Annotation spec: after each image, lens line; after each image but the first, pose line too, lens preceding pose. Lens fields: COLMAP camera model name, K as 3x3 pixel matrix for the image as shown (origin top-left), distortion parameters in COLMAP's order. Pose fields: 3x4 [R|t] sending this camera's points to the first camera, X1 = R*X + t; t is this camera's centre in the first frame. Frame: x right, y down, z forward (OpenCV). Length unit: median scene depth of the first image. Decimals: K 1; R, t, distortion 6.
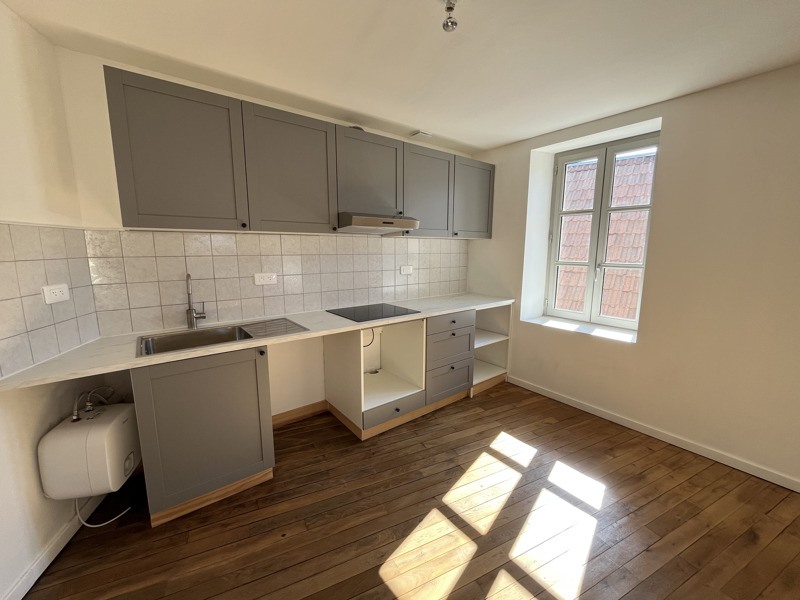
lens RADIAL K [[323.0, 0, 397.7], [0, 323.0, 299.9], [0, 0, 1]] dist [-0.004411, -0.000233]
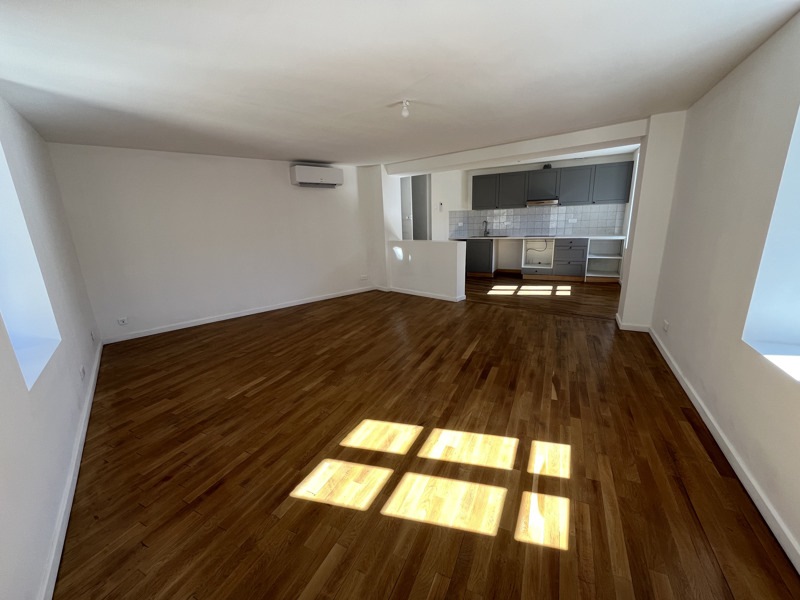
lens RADIAL K [[323.0, 0, 397.7], [0, 323.0, 299.9], [0, 0, 1]] dist [-0.004411, -0.000233]
pose [[0.417682, 0.205871, -0.884962, 1.850309], [-0.105865, 0.978385, 0.177639, 0.196600], [0.902405, 0.019490, 0.430449, -1.164432]]
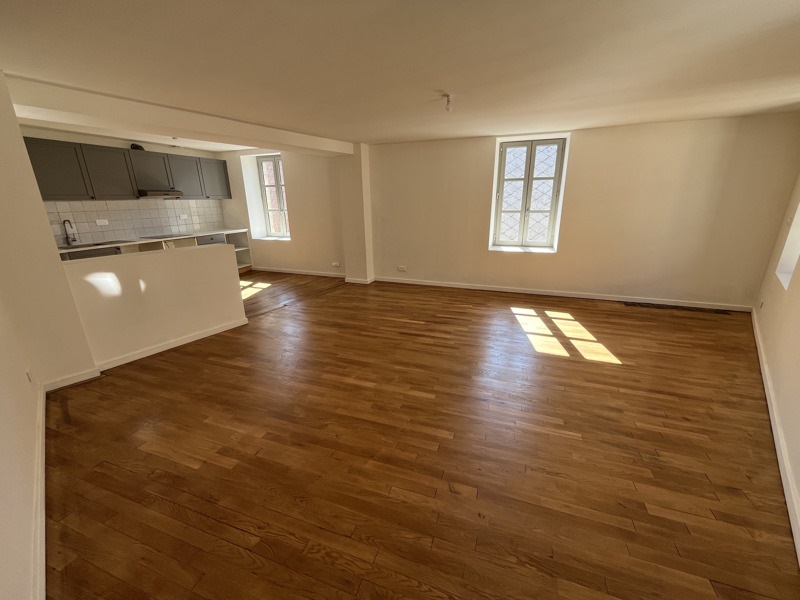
lens RADIAL K [[323.0, 0, 397.7], [0, 323.0, 299.9], [0, 0, 1]] dist [-0.004411, -0.000233]
pose [[0.854265, -0.169290, 0.491501, 0.106378], [0.098175, 0.981013, 0.167260, 0.237361], [-0.510484, -0.094631, 0.854664, -1.608974]]
